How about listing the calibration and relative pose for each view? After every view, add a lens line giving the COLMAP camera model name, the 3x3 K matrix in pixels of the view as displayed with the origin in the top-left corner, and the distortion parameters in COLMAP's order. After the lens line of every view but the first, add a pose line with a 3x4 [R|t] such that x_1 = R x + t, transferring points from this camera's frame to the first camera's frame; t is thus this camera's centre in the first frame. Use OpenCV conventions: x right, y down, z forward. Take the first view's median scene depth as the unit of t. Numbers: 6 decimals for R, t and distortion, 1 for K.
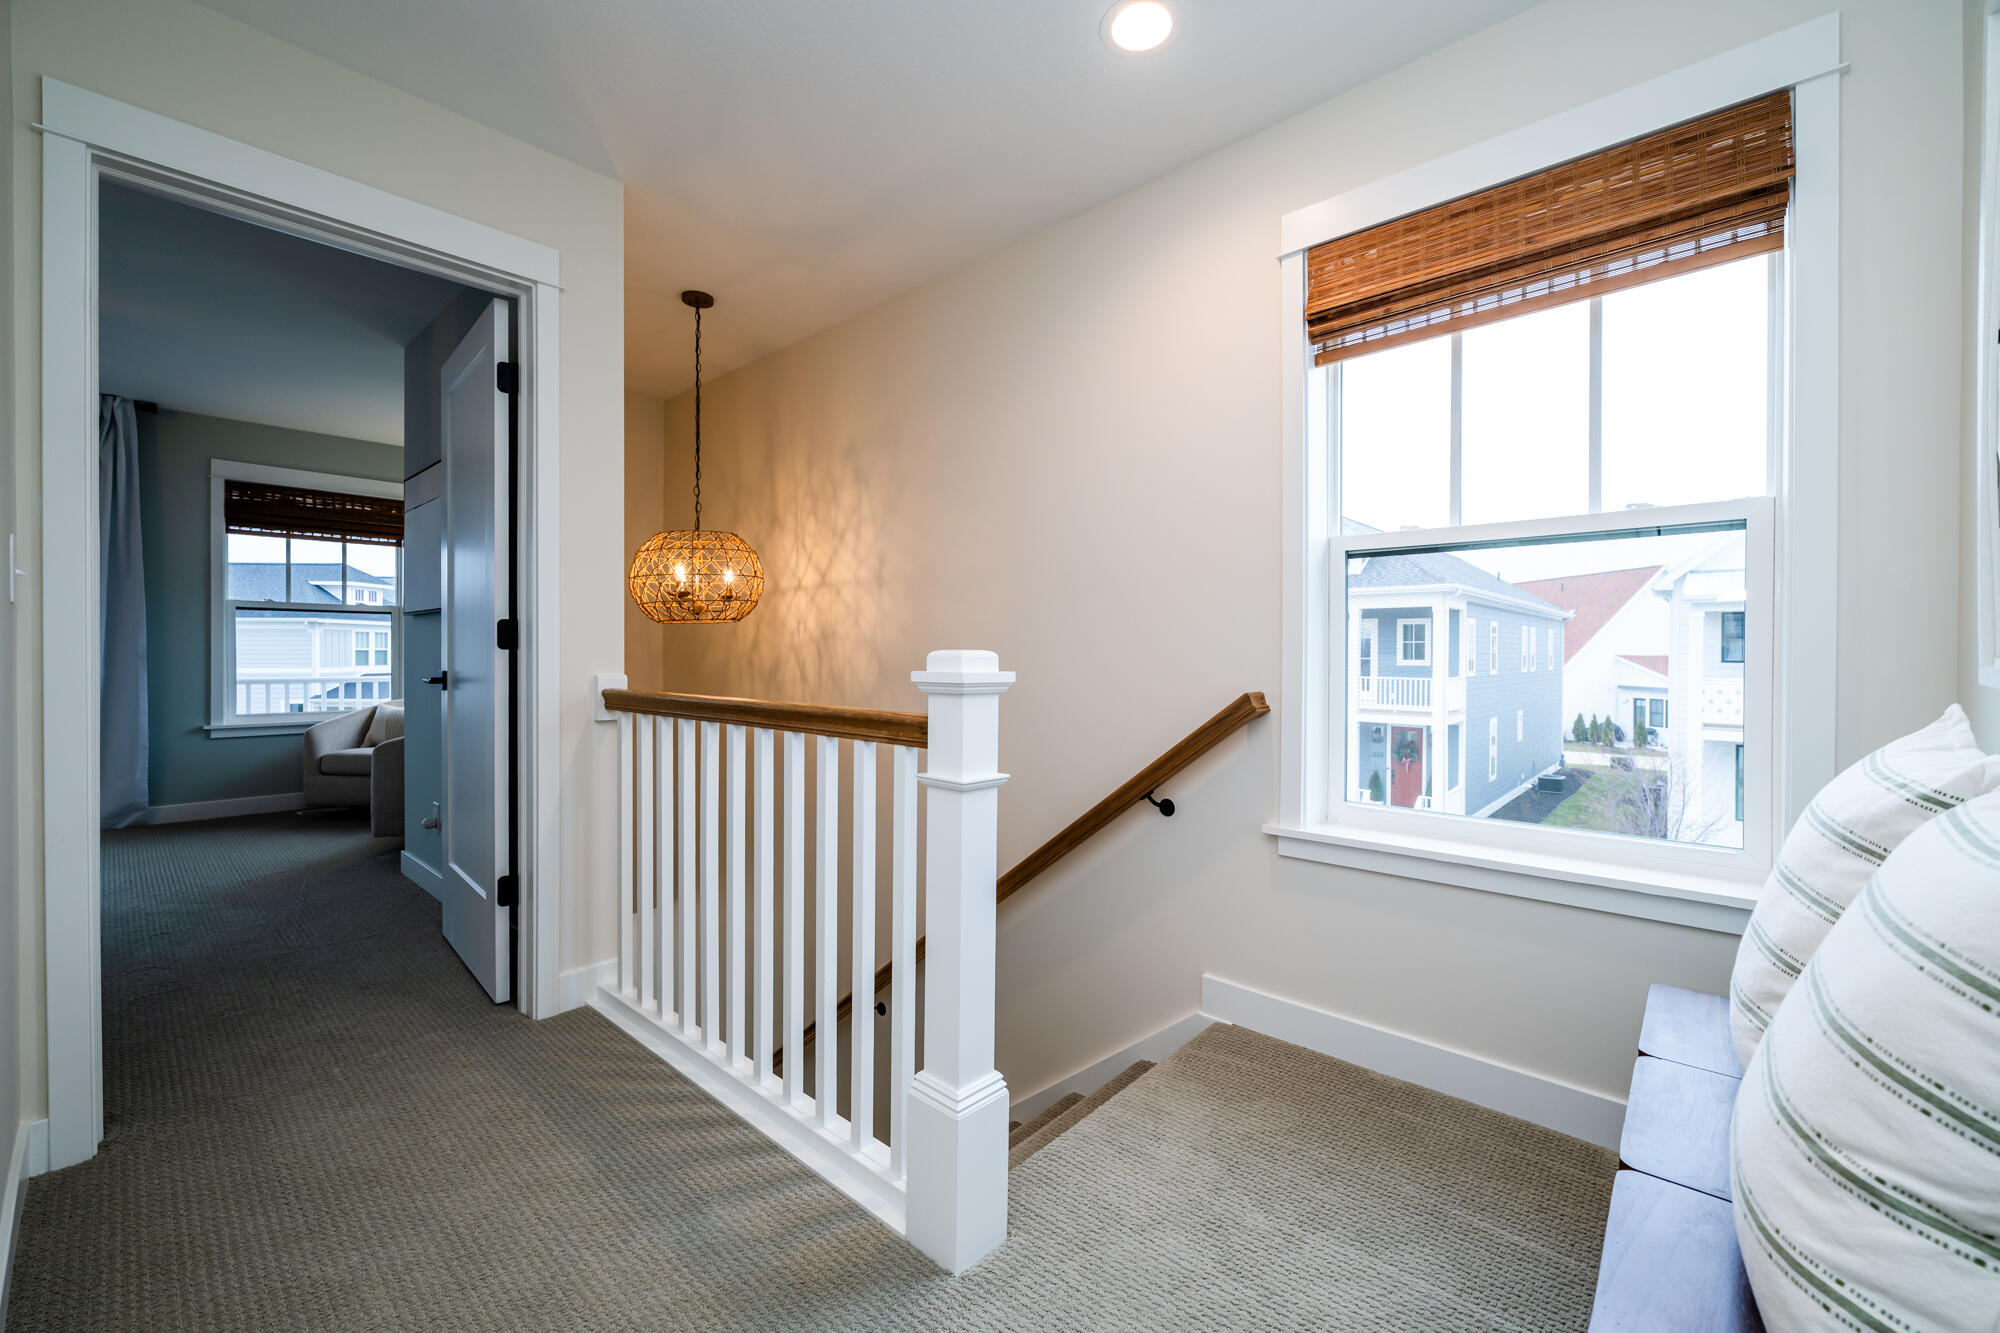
lens RADIAL K [[808.8, 0, 1009.6], [0, 808.8, 664.5], [0, 0, 1]] dist [-0.002630, 0.001094]
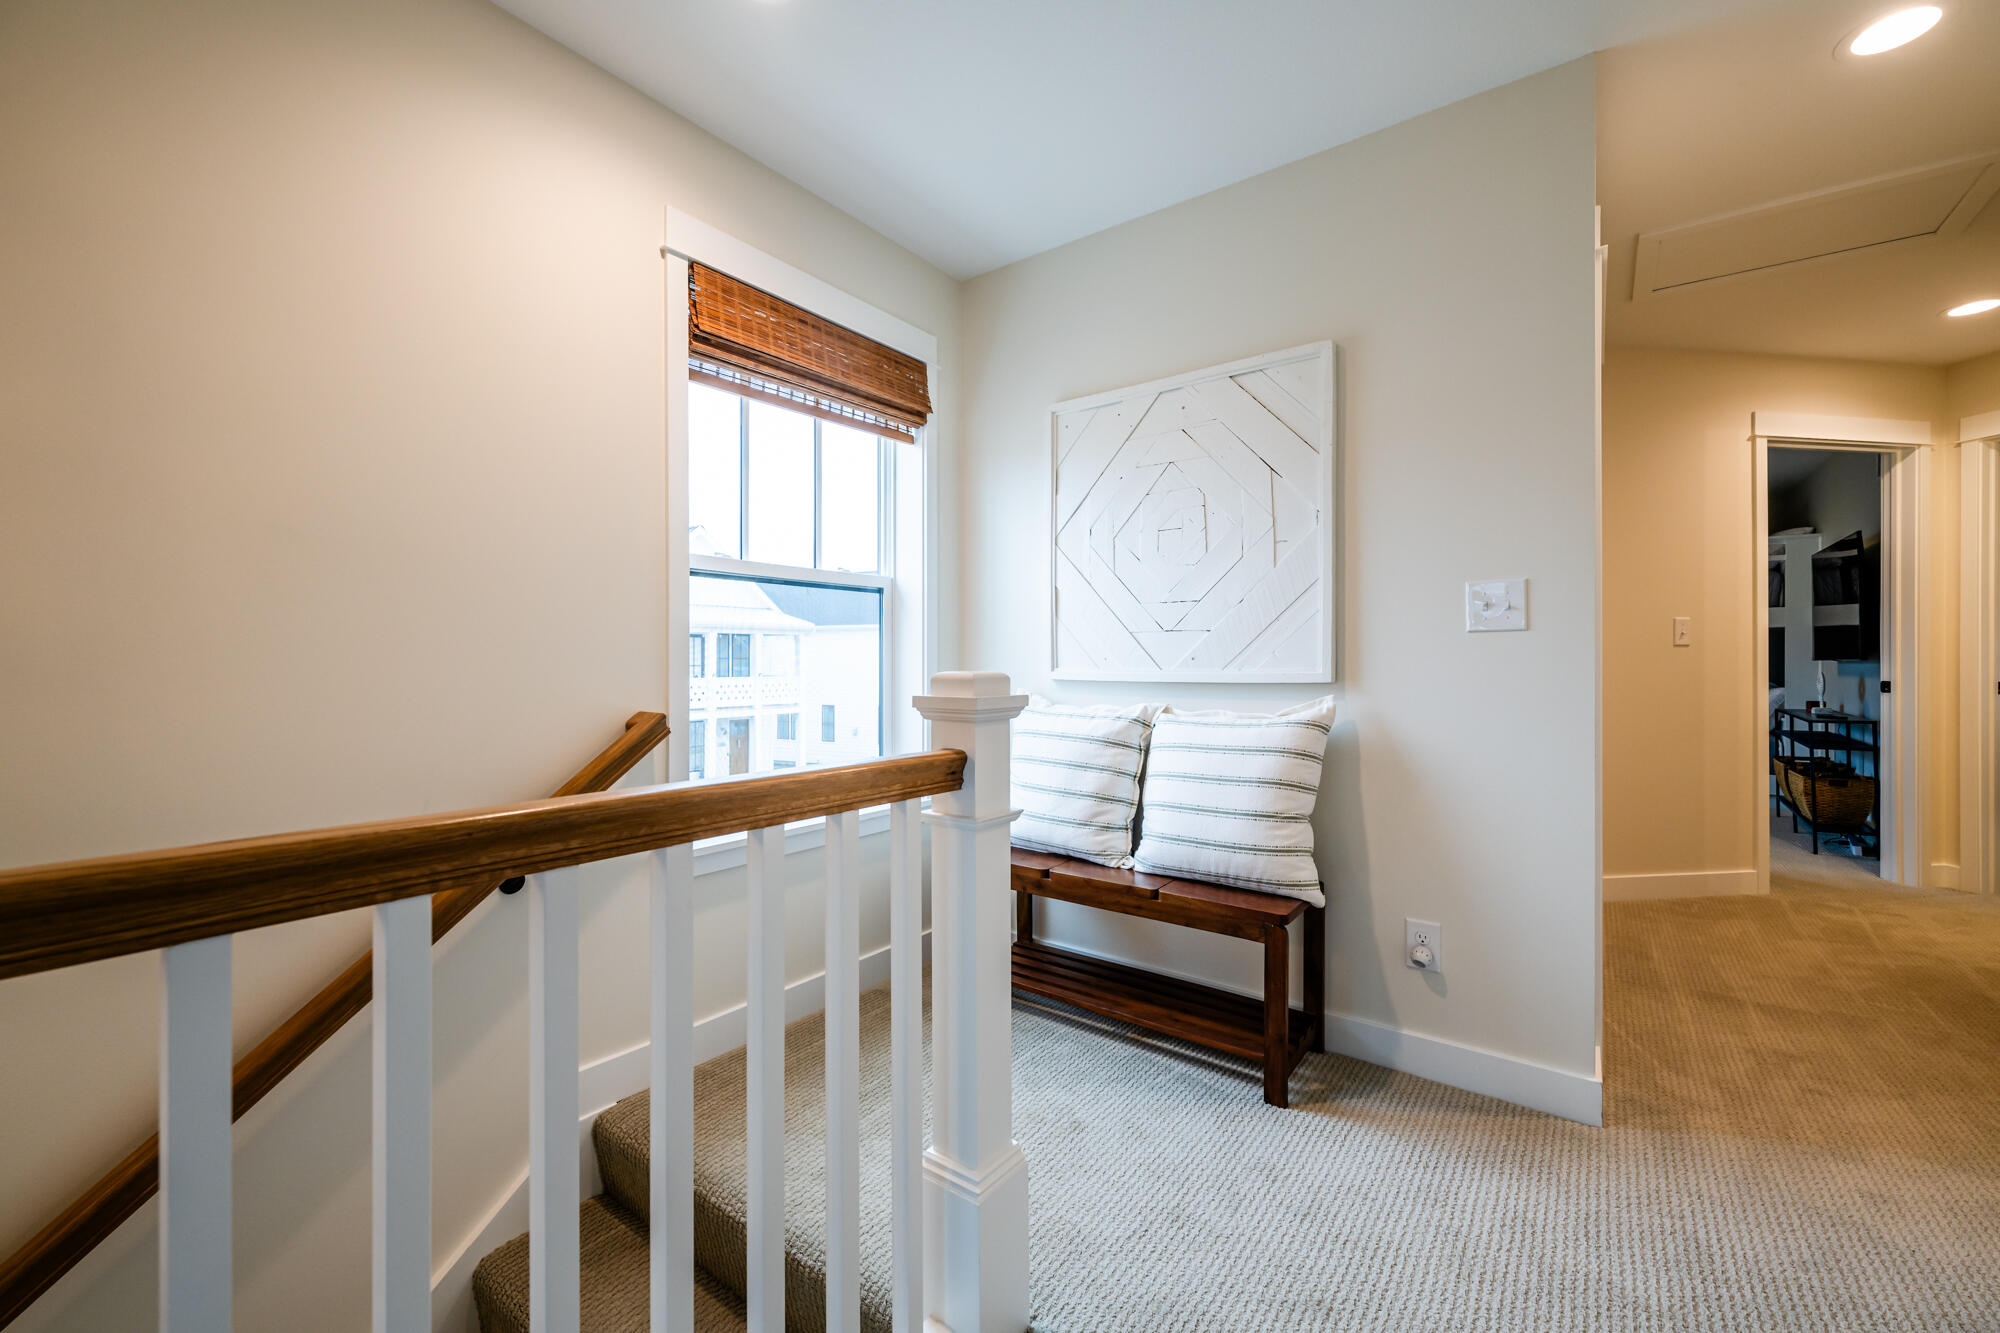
lens RADIAL K [[808.8, 0, 1009.0], [0, 808.8, 659.8], [0, 0, 1]] dist [-0.002630, 0.001094]
pose [[-0.092010, -0.004948, 0.995746, -0.747520], [0.003647, 0.999979, 0.005306, -0.032995], [-0.995751, 0.004120, -0.091990, 0.806807]]
